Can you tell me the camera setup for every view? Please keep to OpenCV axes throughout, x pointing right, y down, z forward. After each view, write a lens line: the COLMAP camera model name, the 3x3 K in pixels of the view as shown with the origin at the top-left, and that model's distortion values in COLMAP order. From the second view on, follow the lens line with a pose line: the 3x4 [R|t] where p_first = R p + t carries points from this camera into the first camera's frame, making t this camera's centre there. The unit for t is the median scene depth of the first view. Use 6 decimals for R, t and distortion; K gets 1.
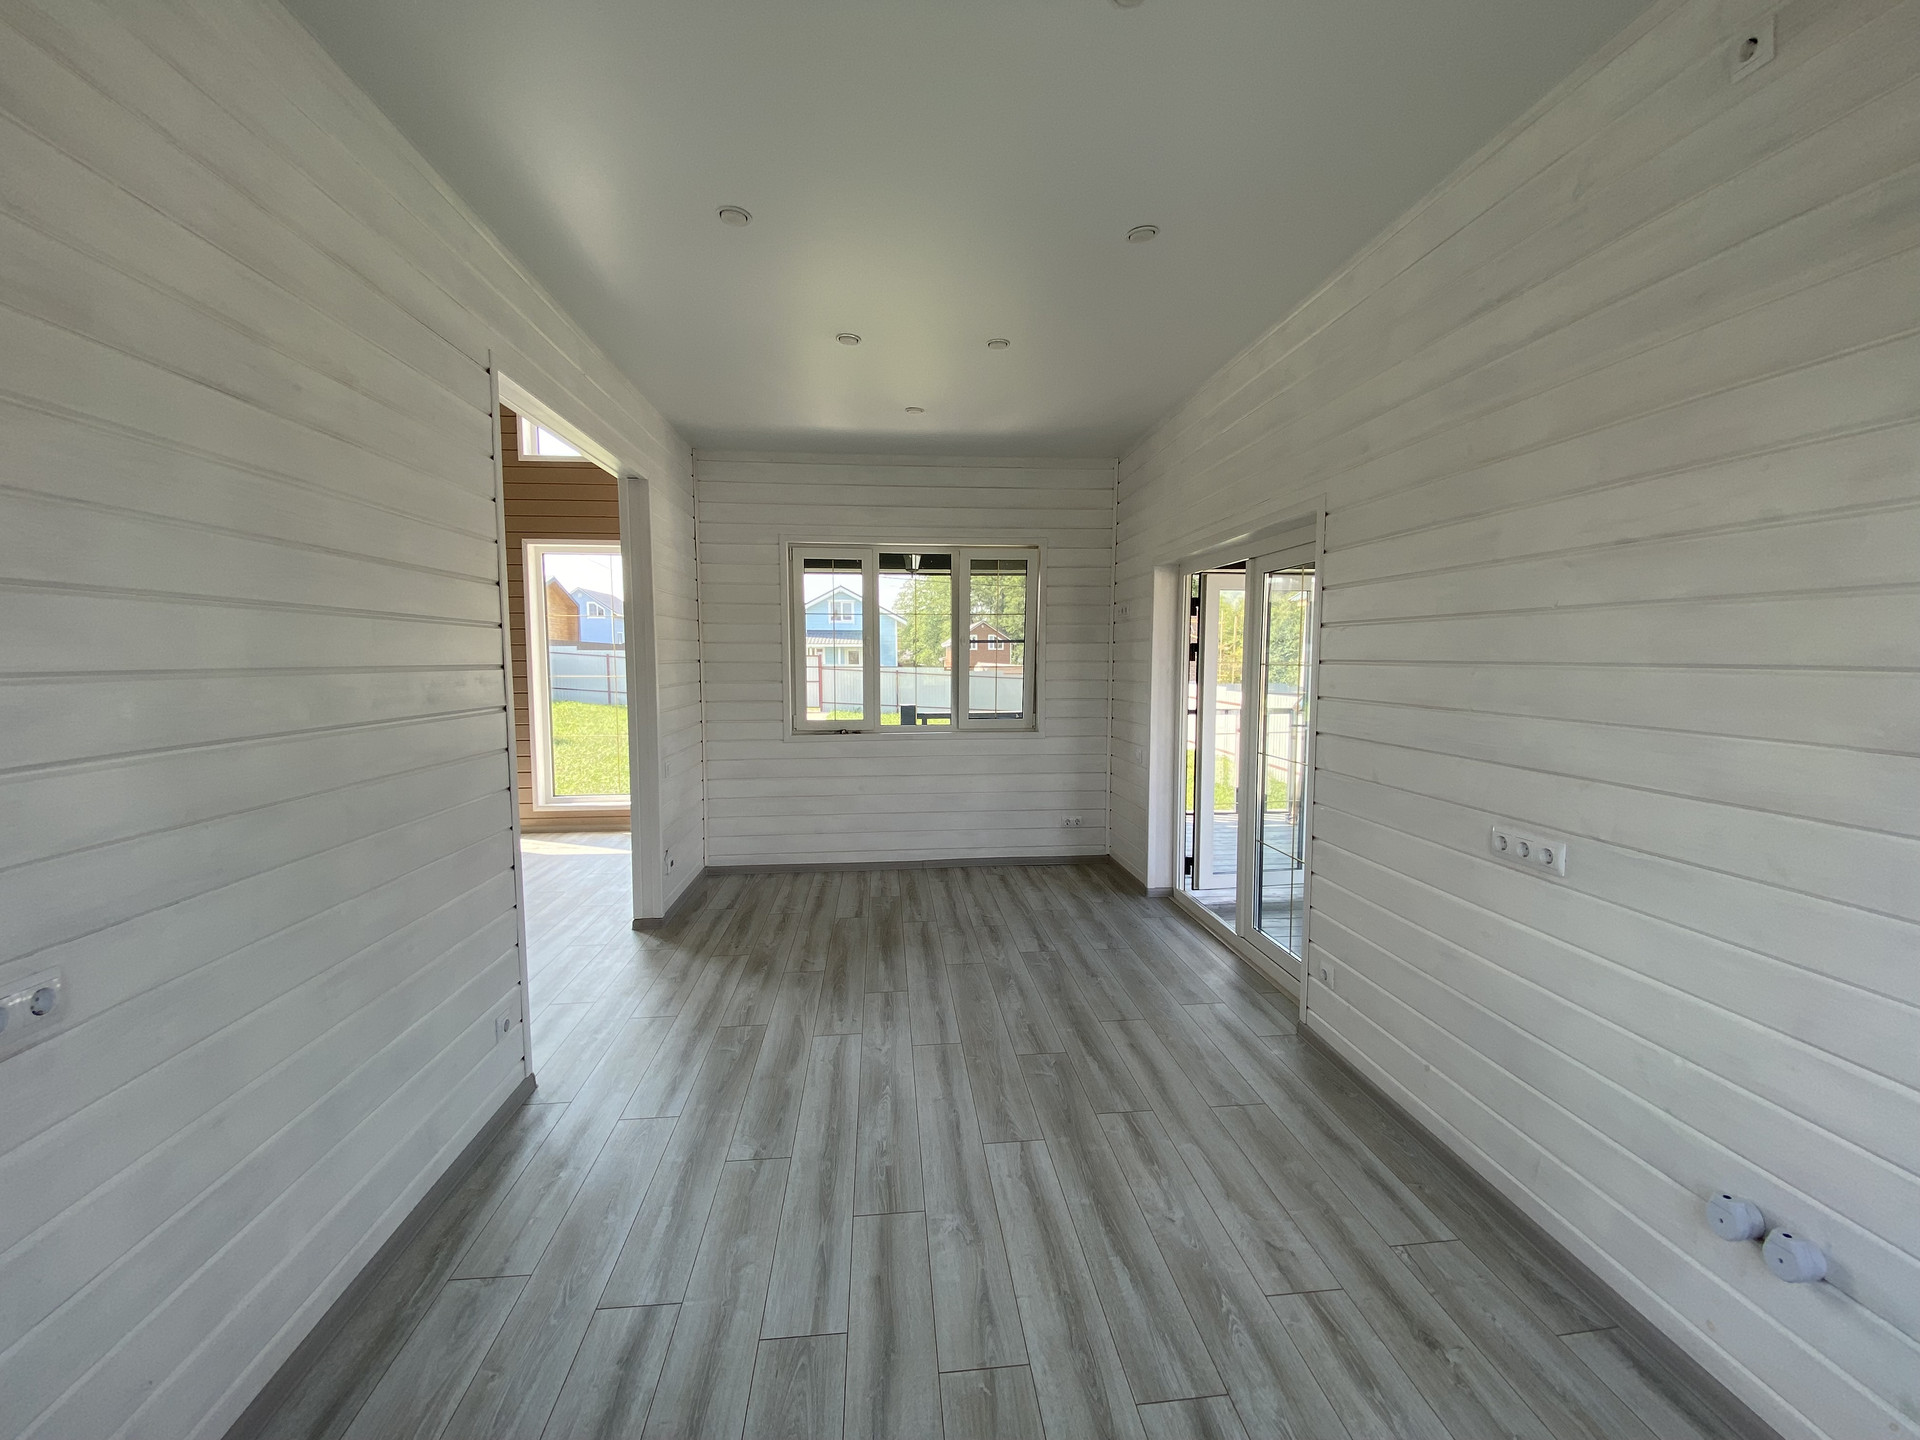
lens RADIAL K [[779.9, 0, 960.0], [0, 779.9, 720.0], [0, 0, 1]] dist [0.015570, -0.019214]
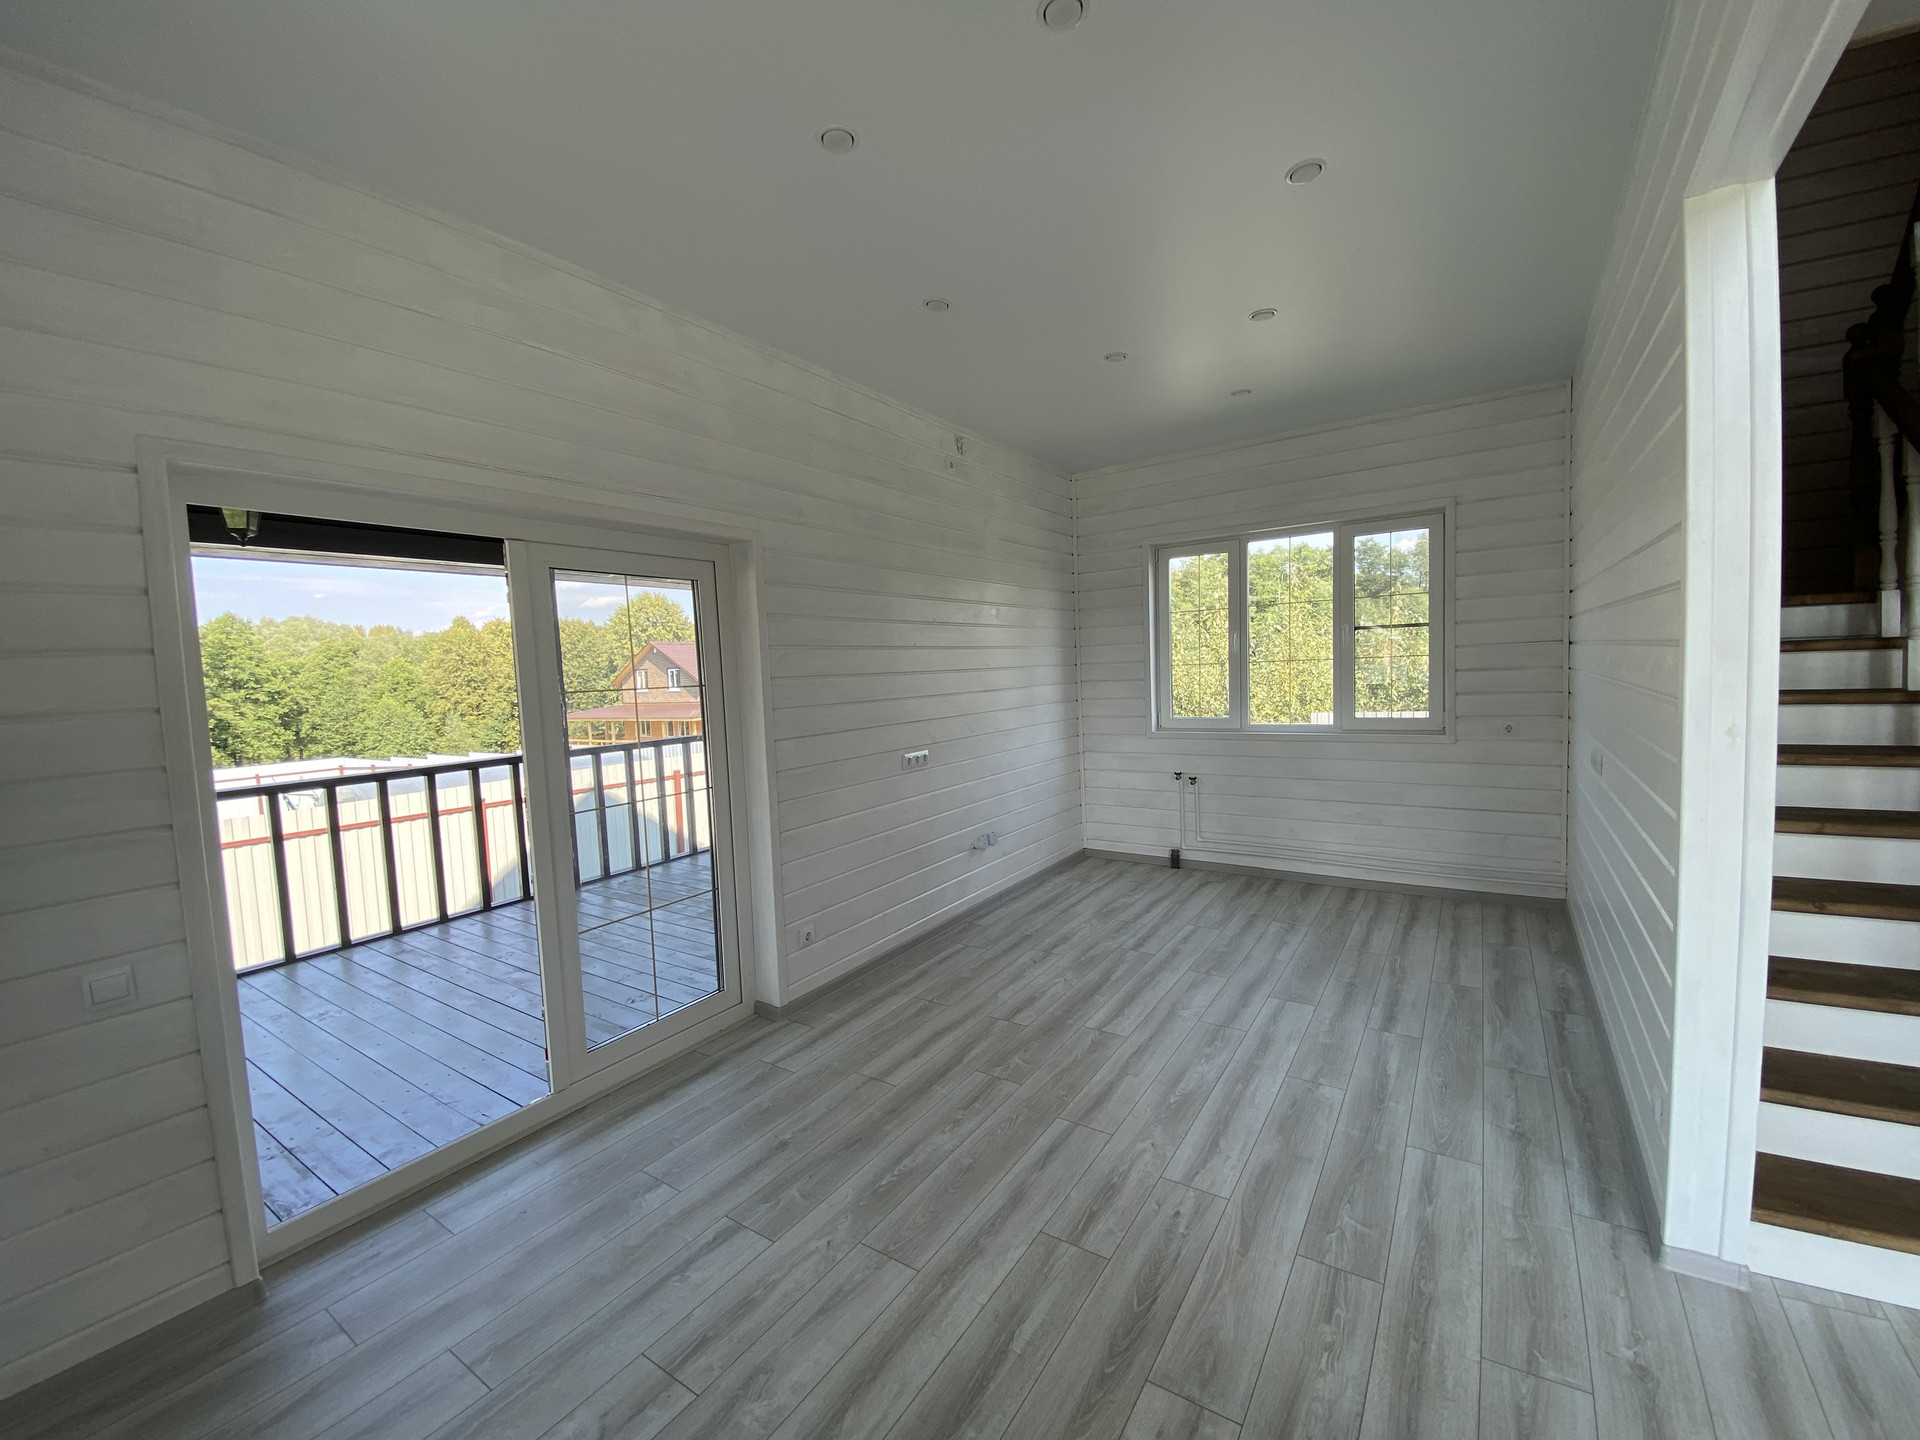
lens RADIAL K [[785.6, 0, 972.1], [0, 785.6, 718.6], [0, 0, 1]] dist [0.000662, -0.019917]
pose [[-0.783834, -0.003737, 0.620959, -0.498599], [0.100661, 0.985991, 0.132998, -0.141103], [-0.612757, 0.166755, -0.772477, 1.831034]]
